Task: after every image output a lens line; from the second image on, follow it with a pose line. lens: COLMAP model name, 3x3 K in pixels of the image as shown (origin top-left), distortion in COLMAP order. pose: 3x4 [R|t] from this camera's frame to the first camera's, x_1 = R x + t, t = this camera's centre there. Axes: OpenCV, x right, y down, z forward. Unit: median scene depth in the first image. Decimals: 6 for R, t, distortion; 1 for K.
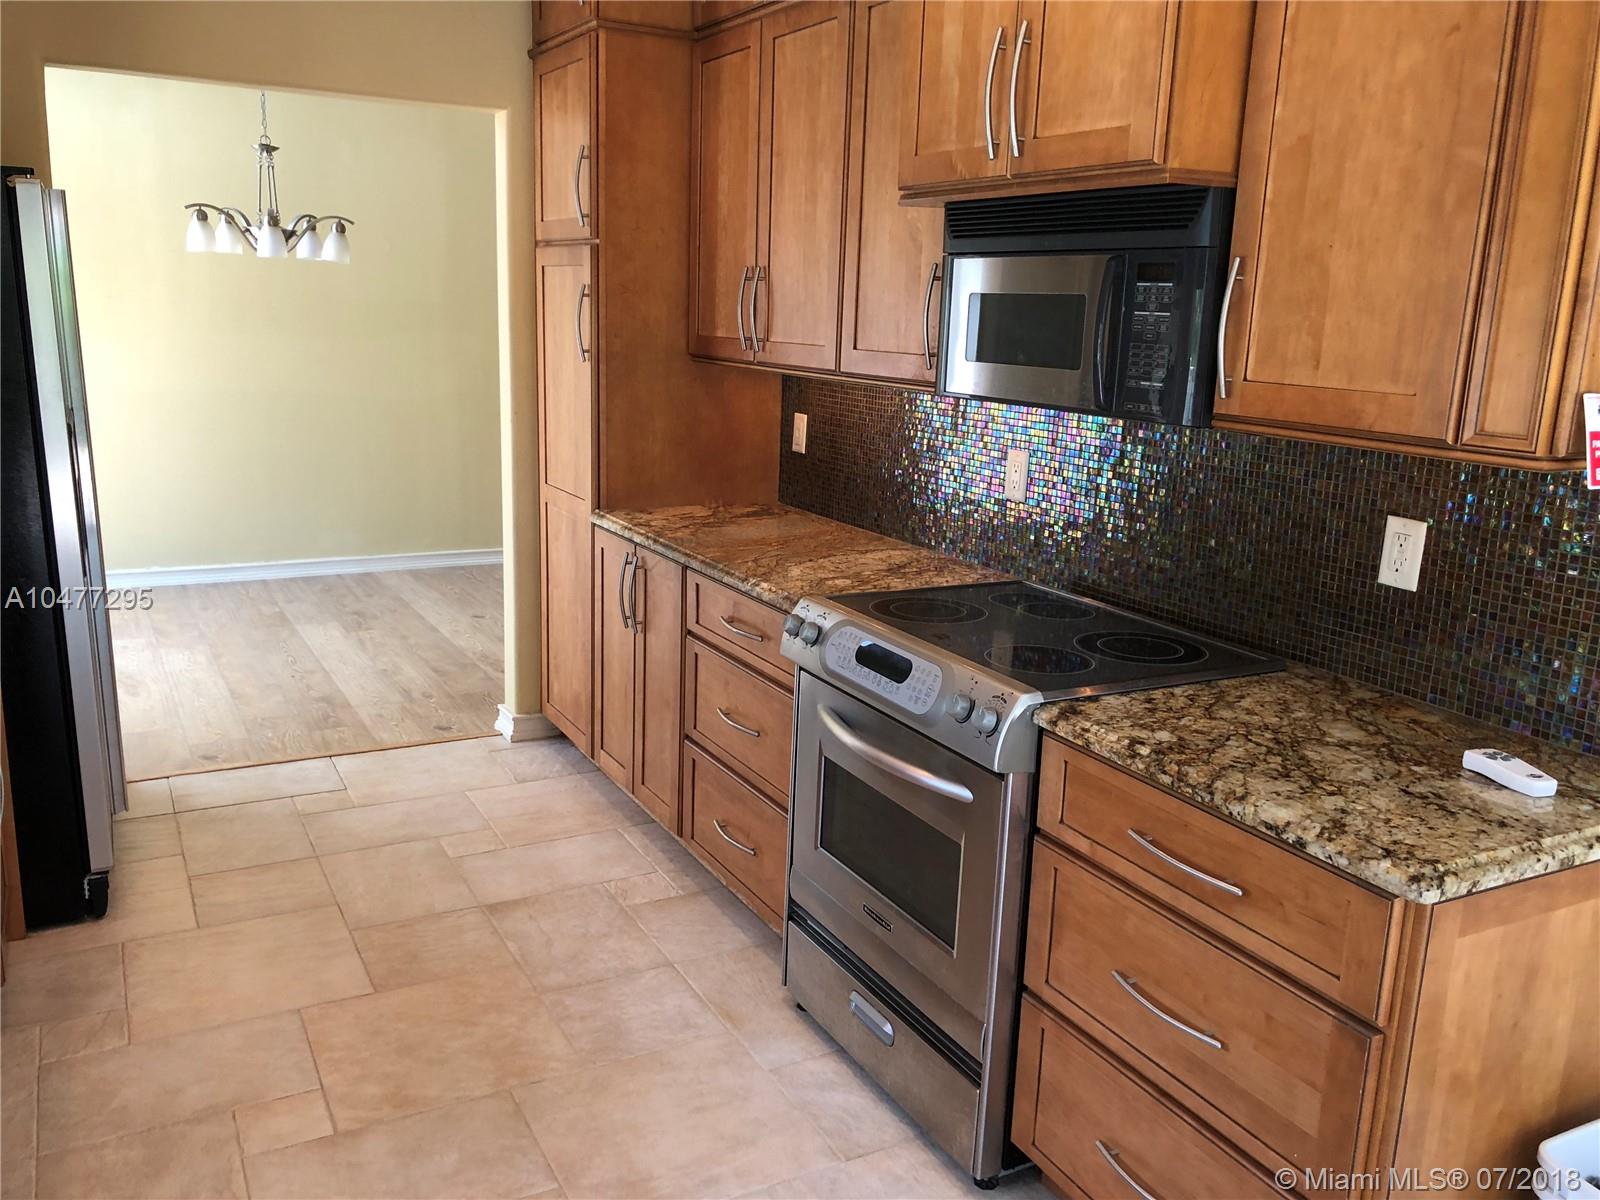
lens RADIAL K [[1308.1, 0, 800.0], [0, 1308.1, 600.0], [0, 0, 1]] dist [0.031297, -0.032541]
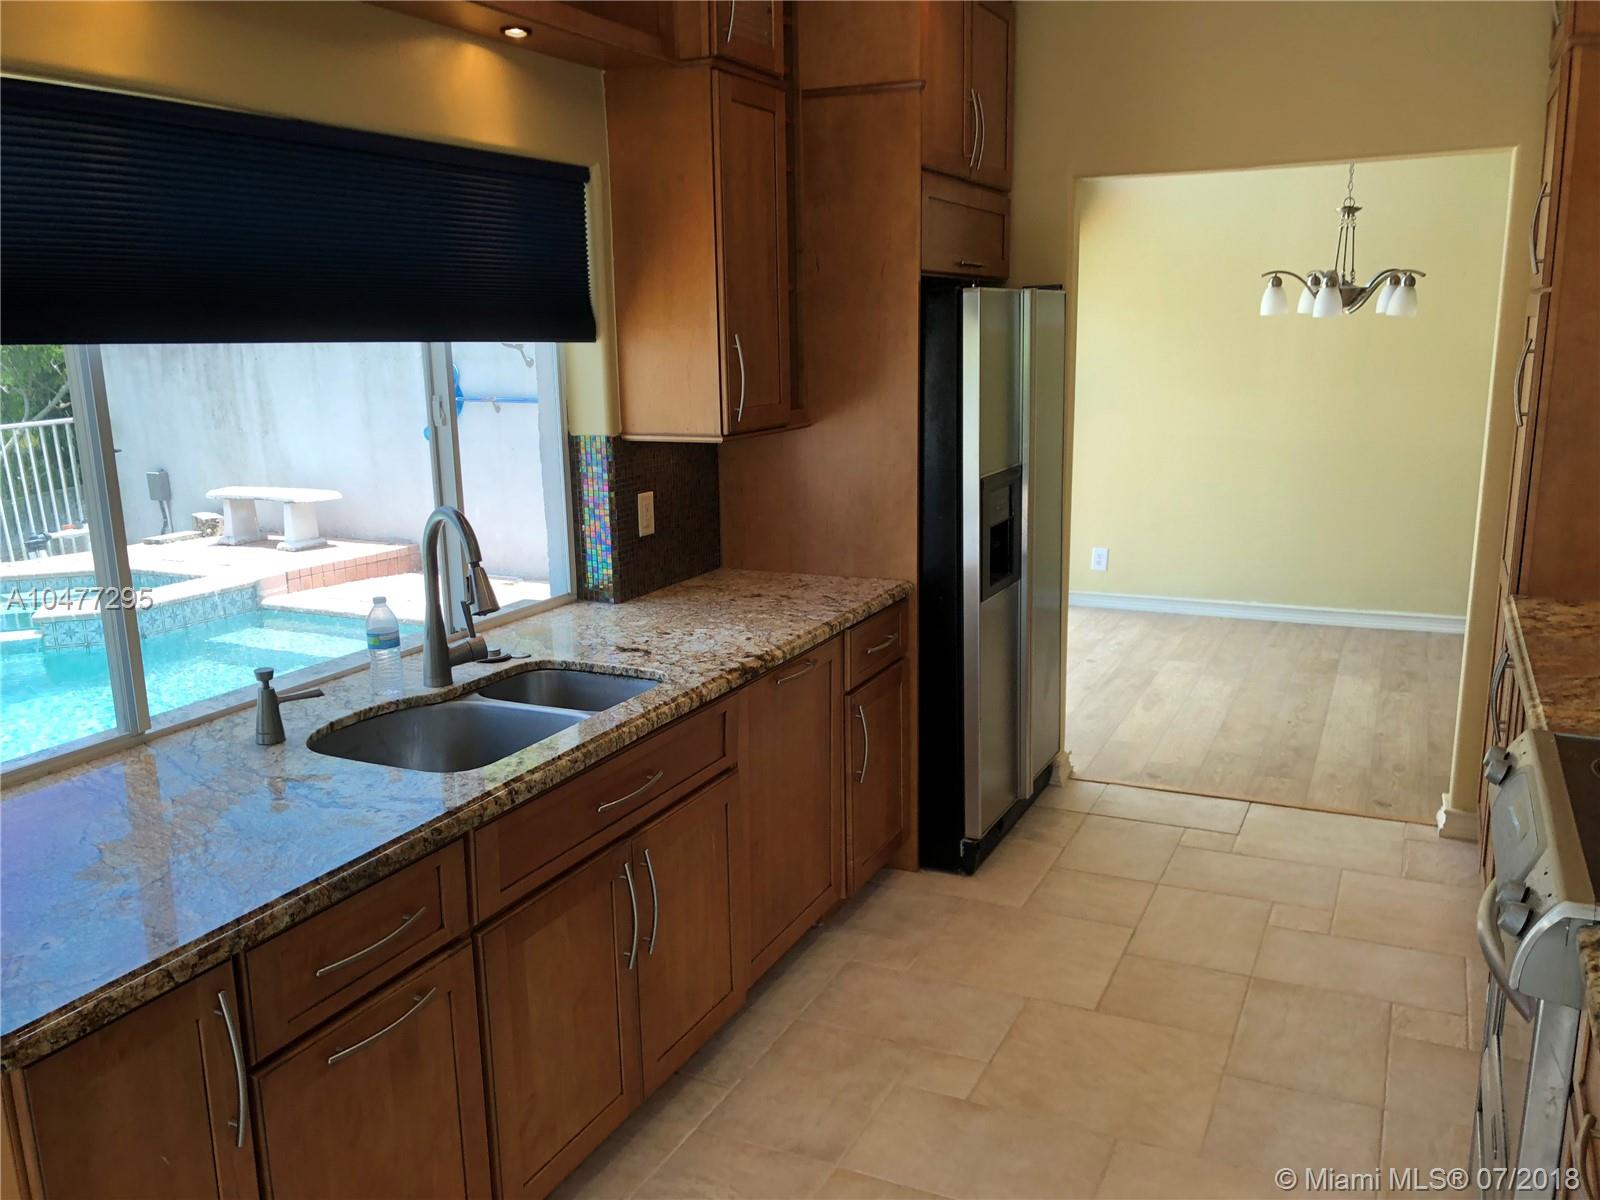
lens RADIAL K [[1320.1, 0, 814.5], [0, 1320.1, 605.9], [0, 0, 1]] dist [0.021738, -0.015111]
pose [[0.588933, 0.120930, -0.799083, 0.260583], [-0.137975, 0.989271, 0.048023, -0.036987], [0.796317, 0.081971, 0.599299, 0.090905]]
